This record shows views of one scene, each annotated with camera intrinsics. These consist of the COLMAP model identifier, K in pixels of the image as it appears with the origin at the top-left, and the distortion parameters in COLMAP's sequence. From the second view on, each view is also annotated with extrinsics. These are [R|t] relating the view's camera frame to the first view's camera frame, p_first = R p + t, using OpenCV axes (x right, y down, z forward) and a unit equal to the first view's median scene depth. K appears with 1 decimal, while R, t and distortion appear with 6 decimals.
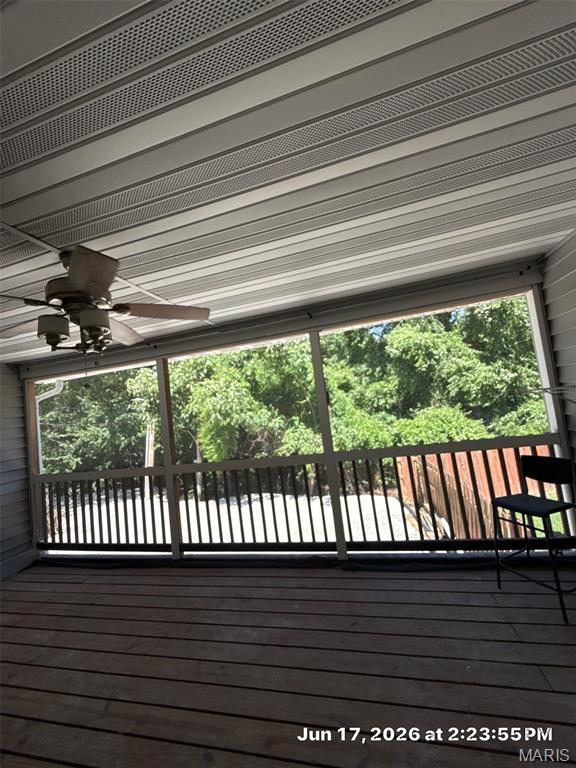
lens RADIAL K [[307.7, 0, 286.1], [0, 307.7, 376.7], [0, 0, 1]] dist [-0.000093, -0.000212]
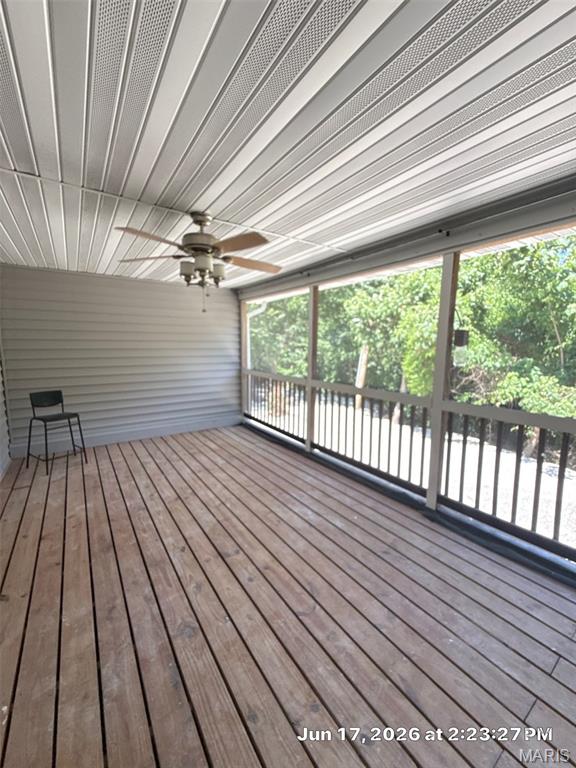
lens RADIAL K [[310.4, 0, 287.7], [0, 310.4, 382.5], [0, 0, 1]] dist [0.000359, 0.000030]
pose [[0.754285, 0.204822, -0.623780, 0.344857], [-0.033886, 0.960971, 0.274565, -0.032859], [0.655672, -0.185962, 0.731787, 0.063870]]
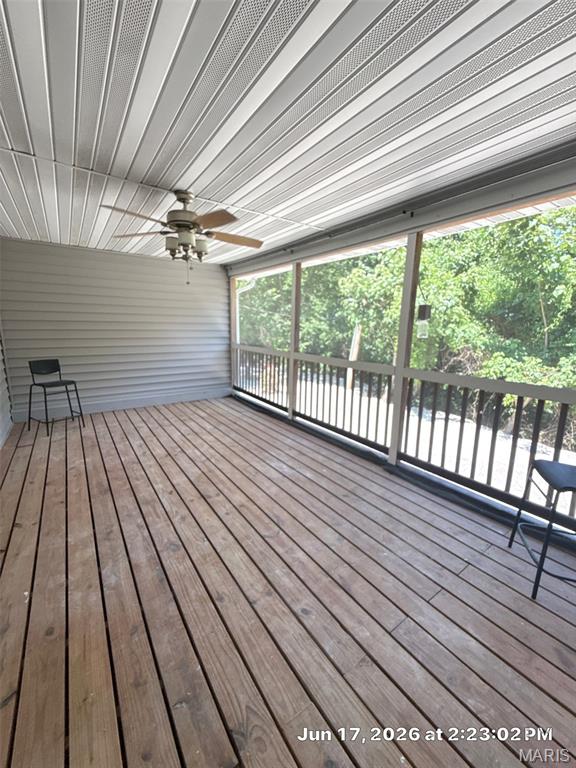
lens RADIAL K [[310.4, 0, 287.7], [0, 310.4, 382.5], [0, 0, 1]] dist [0.000359, 0.000030]
pose [[0.758699, 0.250942, -0.601169, 0.457148], [-0.047567, 0.941705, 0.333059, -0.024457], [0.649702, -0.224096, 0.726407, 0.024226]]
